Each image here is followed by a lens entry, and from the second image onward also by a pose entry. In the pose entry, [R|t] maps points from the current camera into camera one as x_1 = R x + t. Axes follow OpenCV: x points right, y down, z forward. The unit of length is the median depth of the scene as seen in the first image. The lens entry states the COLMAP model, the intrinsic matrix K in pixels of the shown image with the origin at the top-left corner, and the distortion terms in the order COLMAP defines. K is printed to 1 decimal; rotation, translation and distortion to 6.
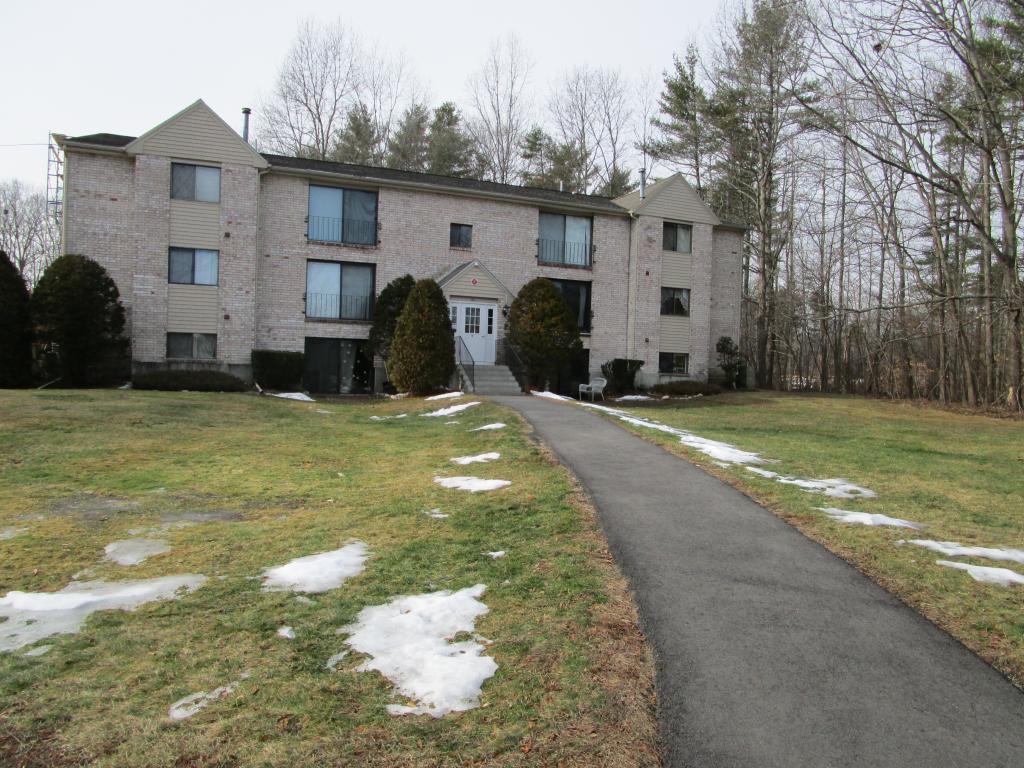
lens RADIAL K [[752.0, 0, 512.0], [0, 752.0, 384.0], [0, 0, 1]] dist [-0.000206, 0.001421]
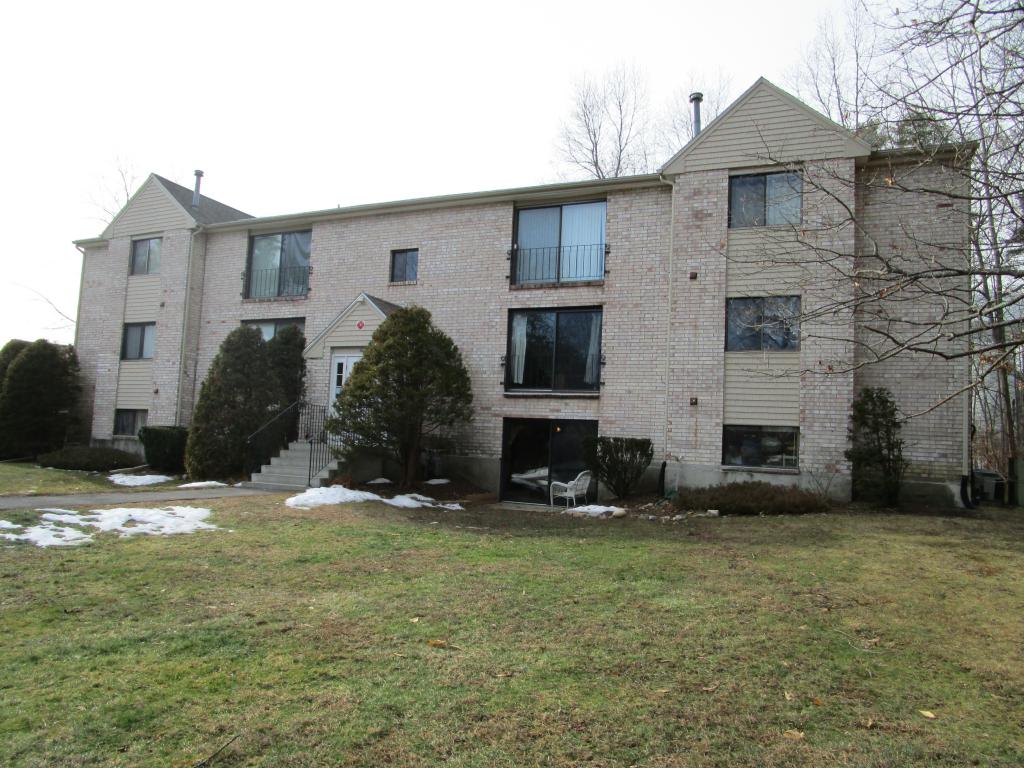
lens RADIAL K [[752.0, 0, 512.0], [0, 752.0, 384.0], [0, 0, 1]] dist [-0.000206, 0.001421]
pose [[0.677381, -0.058289, -0.733320, 0.535751], [-0.034861, 0.993192, -0.111148, -0.008513], [0.734806, 0.100854, 0.670737, 0.620283]]
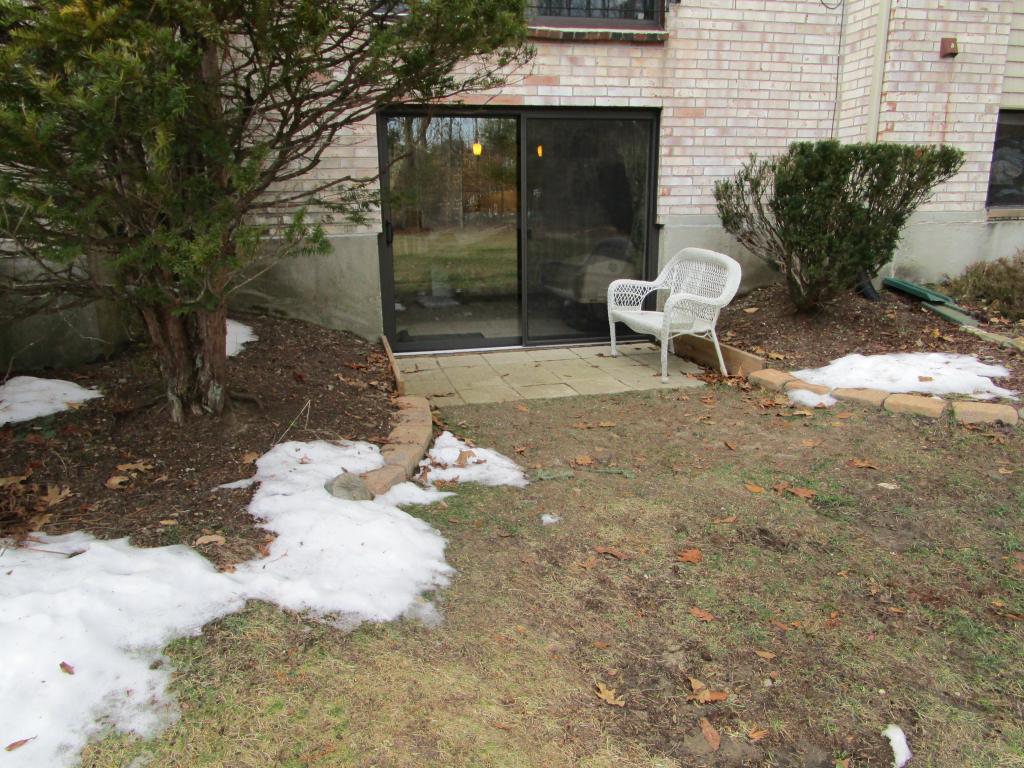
lens RADIAL K [[752.0, 0, 512.0], [0, 752.0, 384.0], [0, 0, 1]] dist [-0.000206, 0.001421]
pose [[0.988002, -0.005407, -0.154348, 0.103711], [0.041348, 0.972166, 0.230617, -0.023581], [0.148805, -0.234232, 0.960725, 0.851558]]
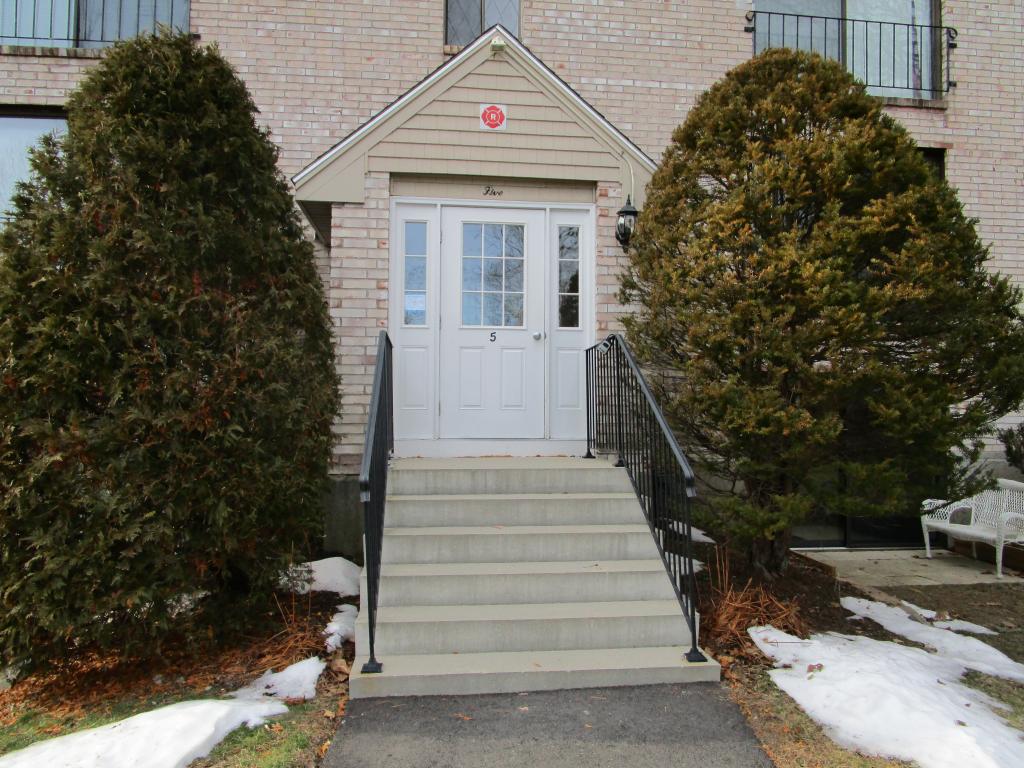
lens RADIAL K [[734.3, 0, 494.1], [0, 734.3, 382.6], [0, 0, 1]] dist [-0.033126, -0.000504]
pose [[0.957067, -0.026625, -0.288643, 0.016686], [0.013733, 0.998819, -0.046598, -0.036369], [0.289543, 0.040634, 0.956302, 0.749668]]
